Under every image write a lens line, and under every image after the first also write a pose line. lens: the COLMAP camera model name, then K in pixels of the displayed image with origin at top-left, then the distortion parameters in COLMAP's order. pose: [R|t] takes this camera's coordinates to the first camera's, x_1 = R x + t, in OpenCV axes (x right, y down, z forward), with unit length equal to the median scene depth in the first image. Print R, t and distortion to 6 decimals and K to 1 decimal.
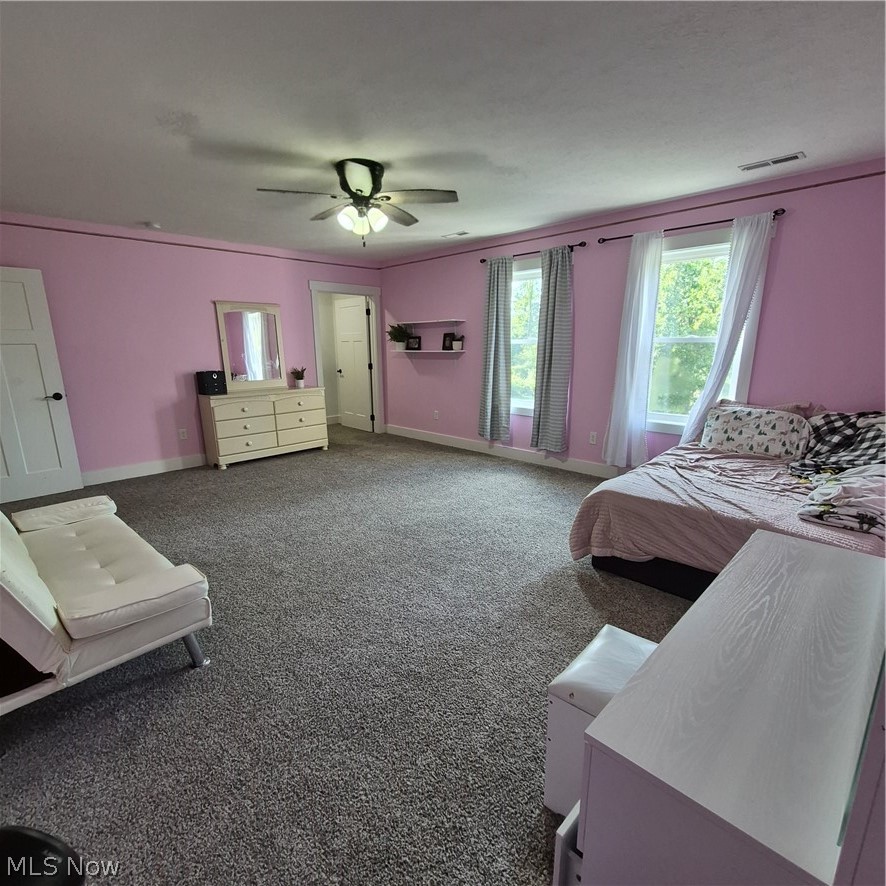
lens RADIAL K [[464.6, 0, 440.2], [0, 464.6, 452.3], [0, 0, 1]] dist [0.014736, -0.006347]
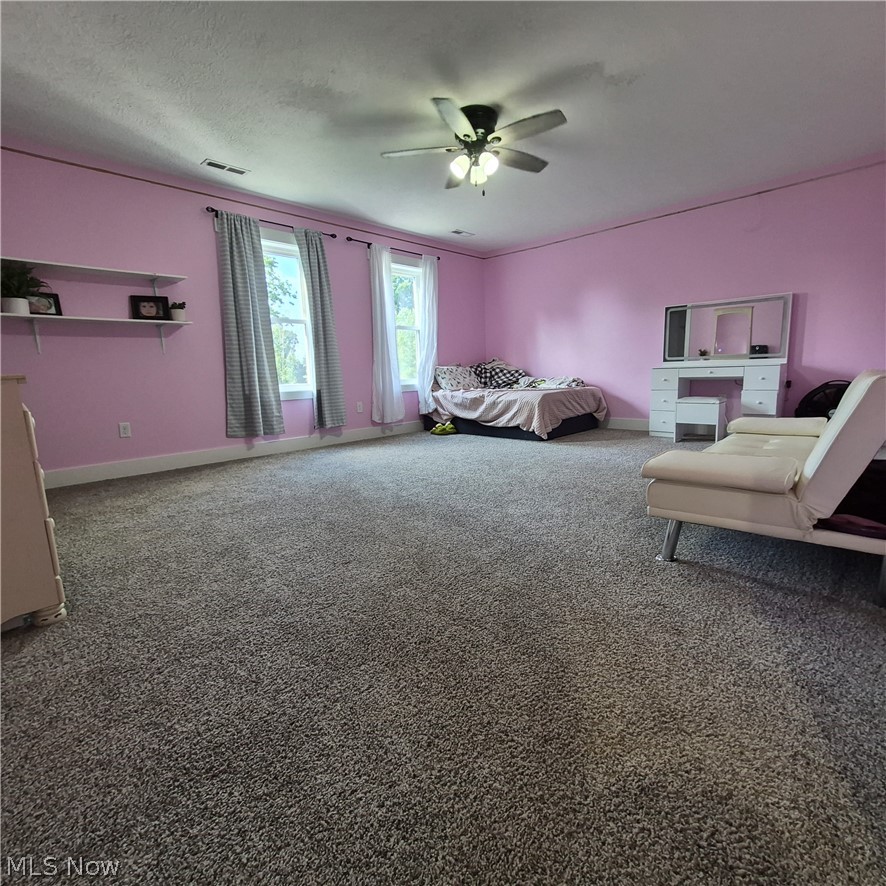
lens RADIAL K [[464.6, 0, 440.2], [0, 464.6, 452.3], [0, 0, 1]] dist [0.014736, -0.006347]
pose [[-0.012220, -0.163929, 0.986396, -0.879902], [0.257465, 0.952693, 0.161518, -0.061296], [-0.966210, 0.255936, 0.030564, 0.830965]]
